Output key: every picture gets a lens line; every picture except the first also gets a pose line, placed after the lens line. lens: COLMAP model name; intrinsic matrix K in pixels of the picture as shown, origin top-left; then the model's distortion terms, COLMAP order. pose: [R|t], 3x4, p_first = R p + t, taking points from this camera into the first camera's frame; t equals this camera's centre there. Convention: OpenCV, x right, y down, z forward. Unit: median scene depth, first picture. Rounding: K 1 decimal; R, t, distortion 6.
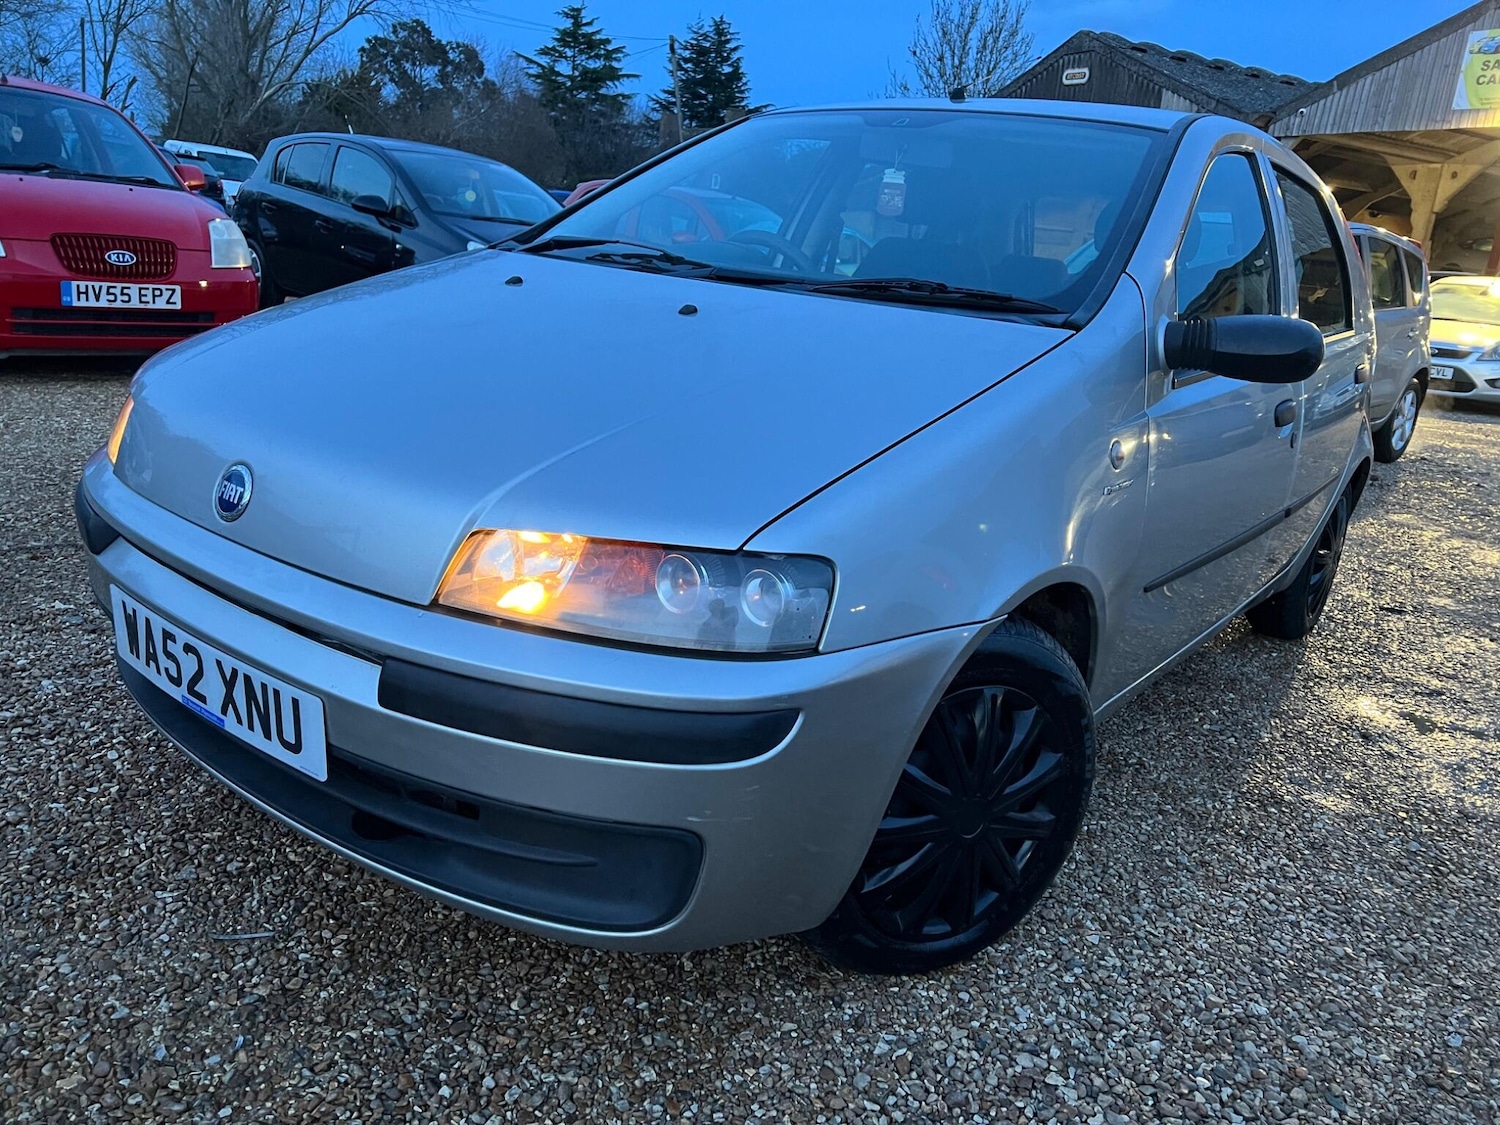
lens RADIAL K [[1137.9, 0, 758.6], [0, 1137.9, 555.1], [0, 0, 1]] dist [0.058015, -0.063803]
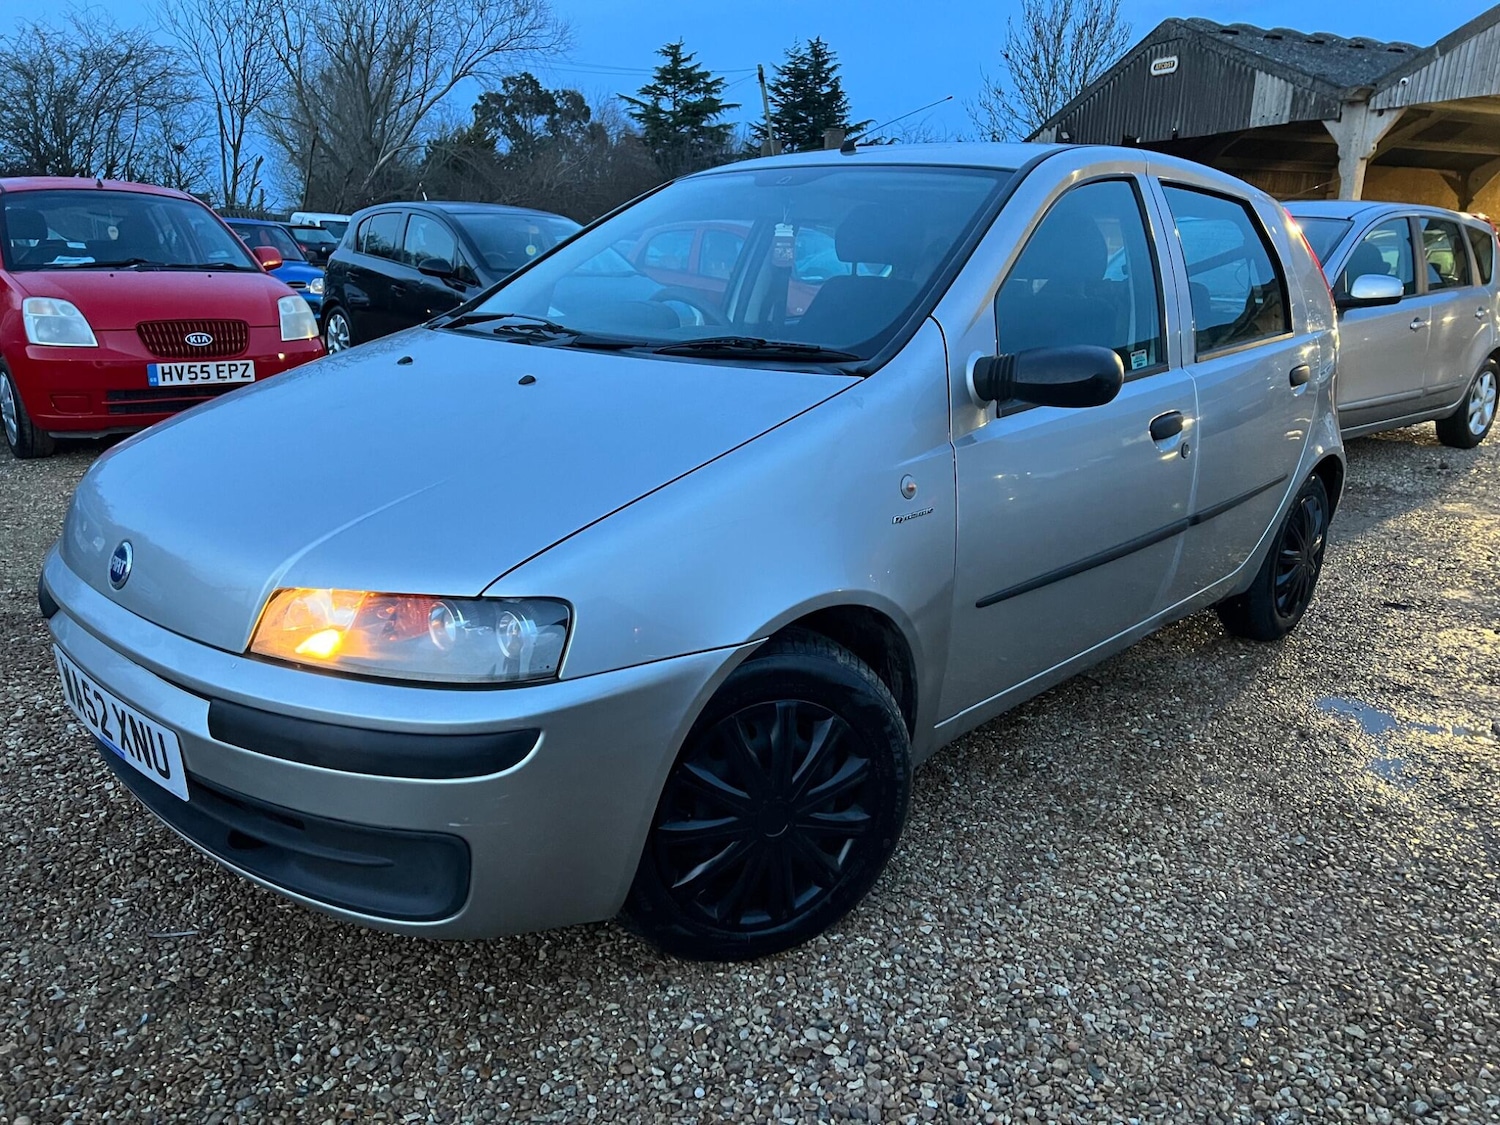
lens RADIAL K [[1137.9, 0, 749.3], [0, 1137.9, 567.9], [0, 0, 1]] dist [0.058015, -0.063803]
pose [[0.991476, -0.049853, -0.120371, 0.255277], [0.049112, 0.998752, -0.009112, -0.005882], [0.120675, 0.003123, 0.992687, -0.092867]]
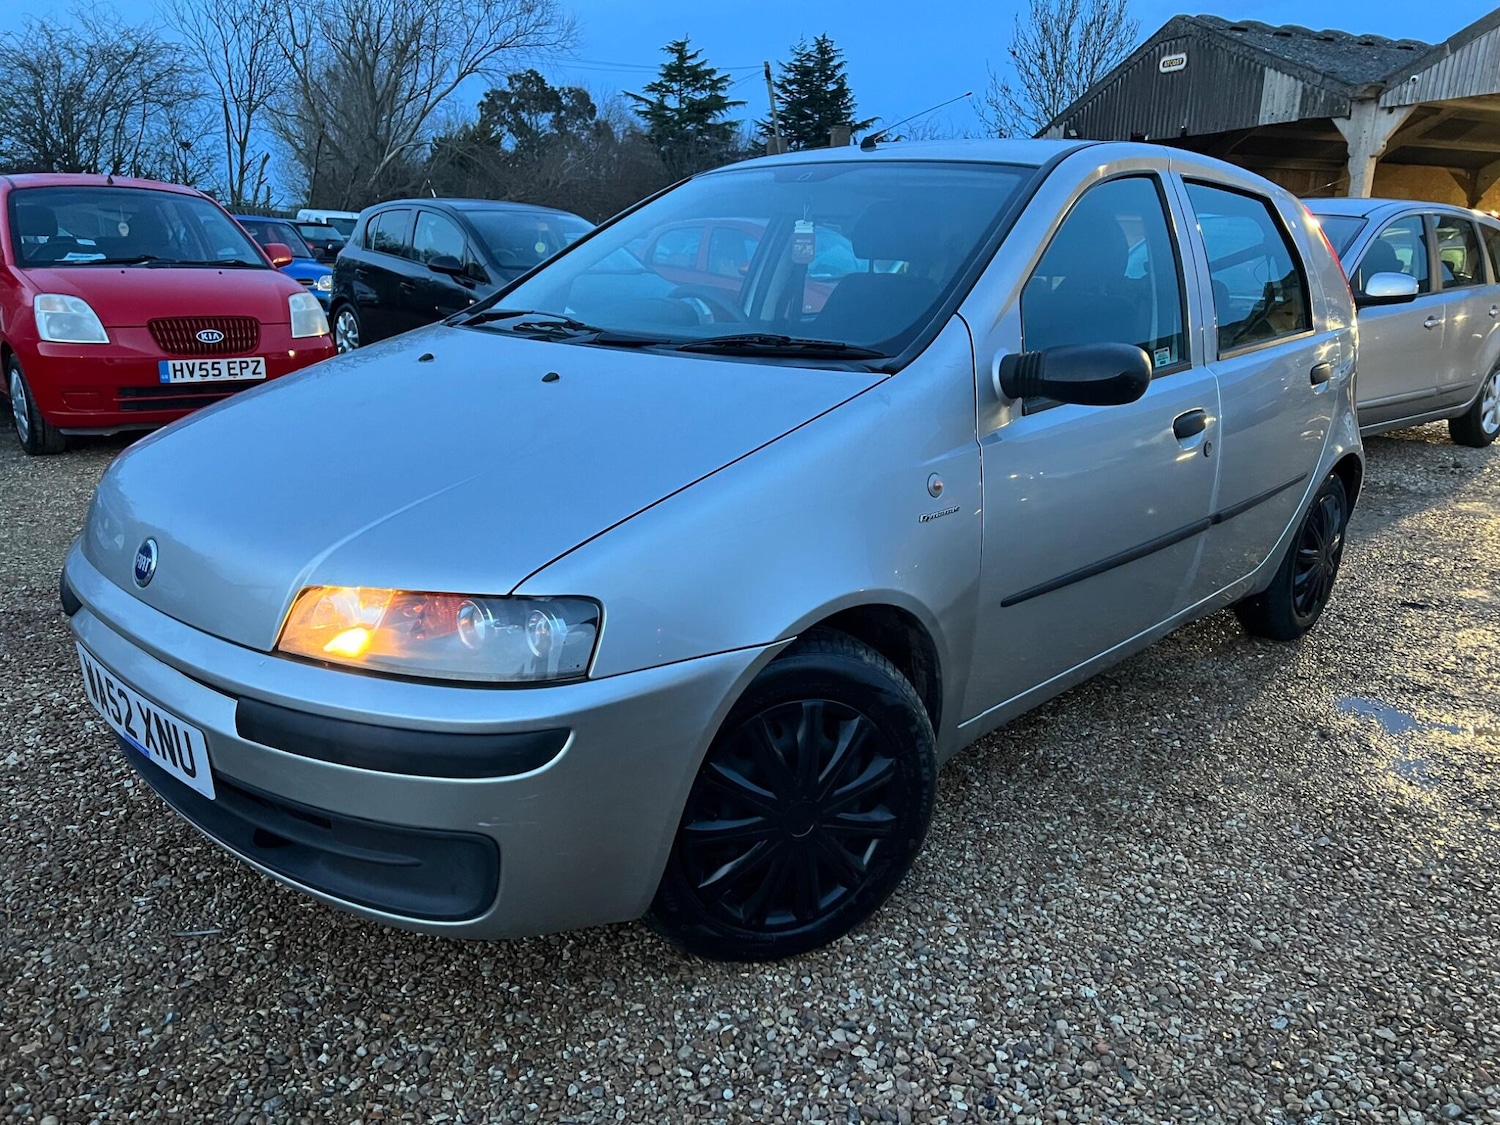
lens RADIAL K [[1137.9, 0, 750.5], [0, 1137.9, 569.6], [0, 0, 1]] dist [0.058015, -0.063803]
pose [[0.991212, -0.047715, -0.123381, 0.237096], [0.047344, 0.998861, -0.005937, -0.007317], [0.123524, 0.000044, 0.992342, -0.089510]]
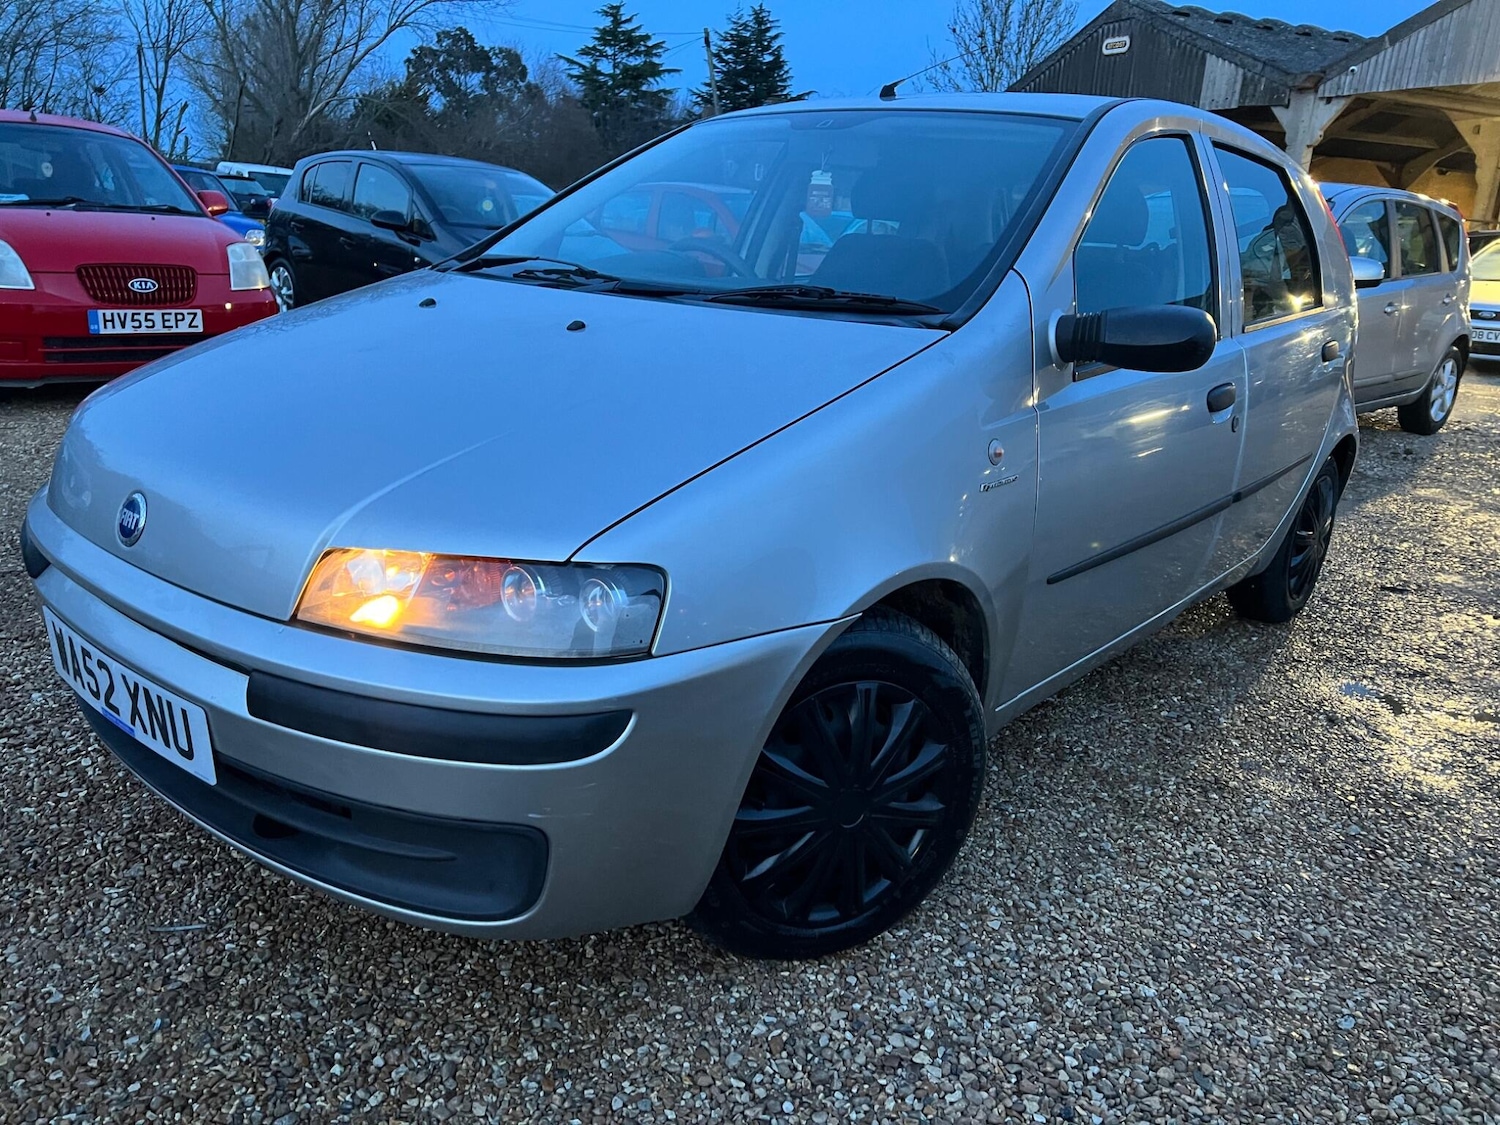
lens RADIAL K [[1137.9, 0, 738.4], [0, 1137.9, 572.8], [0, 0, 1]] dist [0.058015, -0.063803]
pose [[0.997158, -0.028878, -0.069580, 0.134638], [0.030356, 0.999333, 0.020284, -0.006442], [0.068948, -0.022339, 0.997370, -0.027174]]
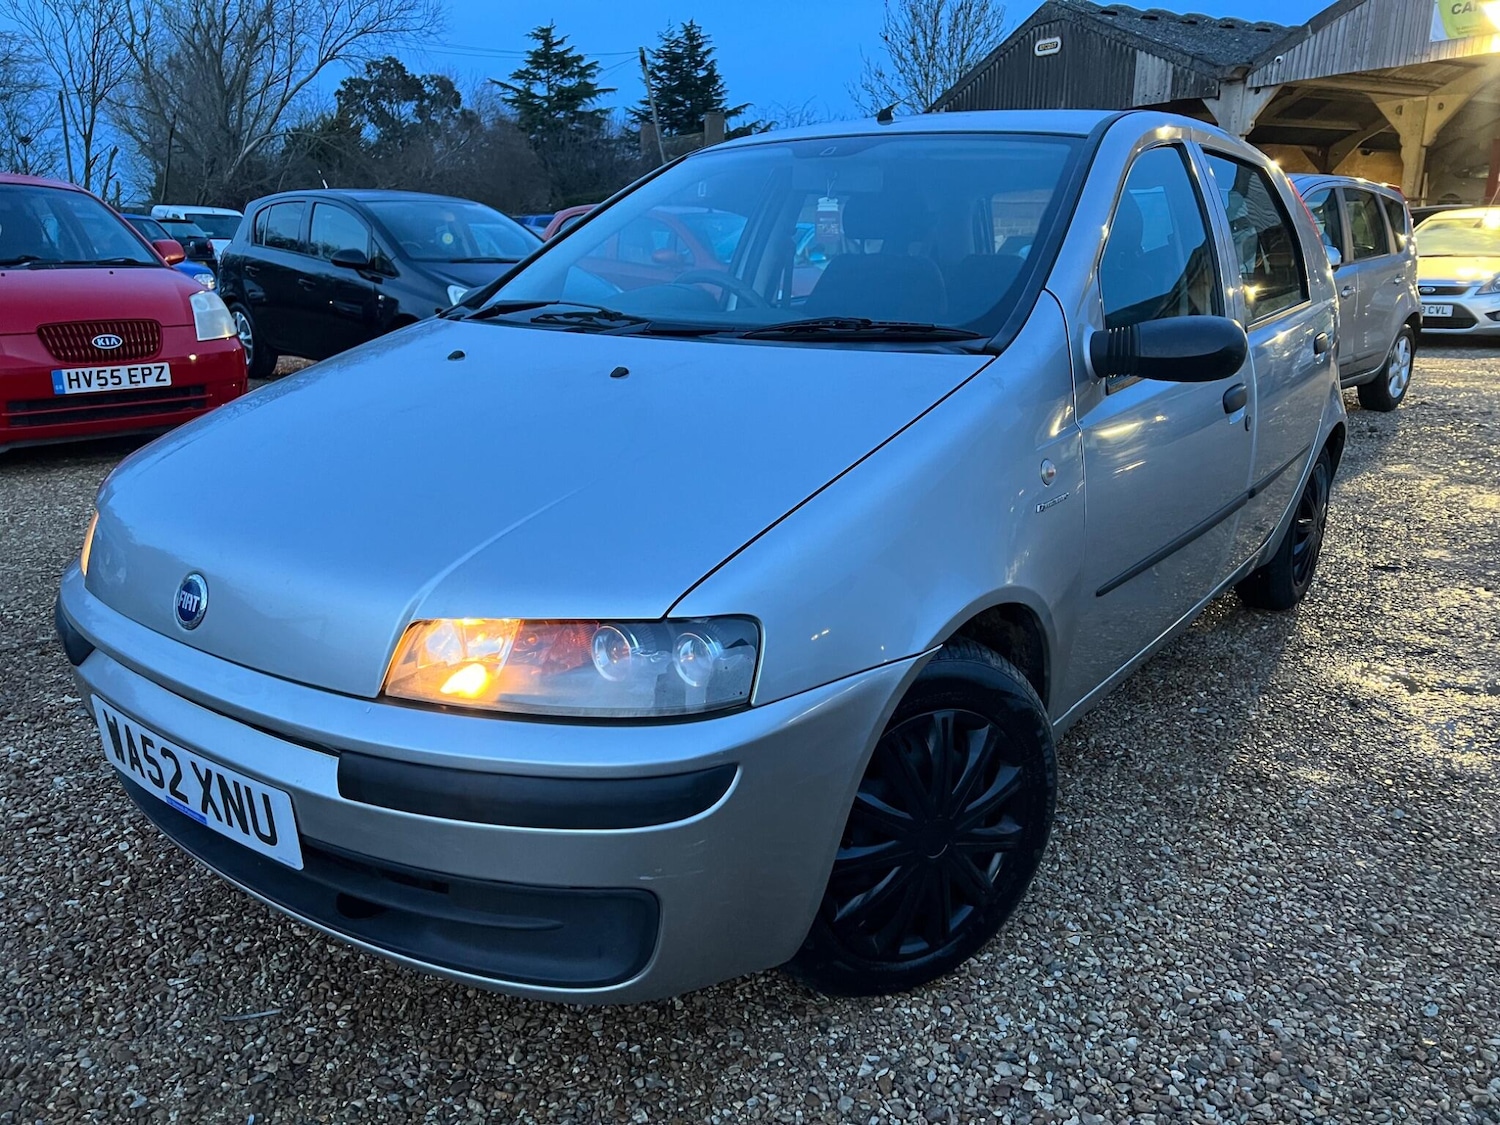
lens RADIAL K [[1137.9, 0, 759.0], [0, 1137.9, 570.4], [0, 0, 1]] dist [0.058015, -0.063803]
pose [[0.994971, -0.097750, -0.021834, 0.061215], [0.098017, 0.995118, 0.011531, -0.032301], [0.020600, -0.013613, 0.999695, -0.026594]]
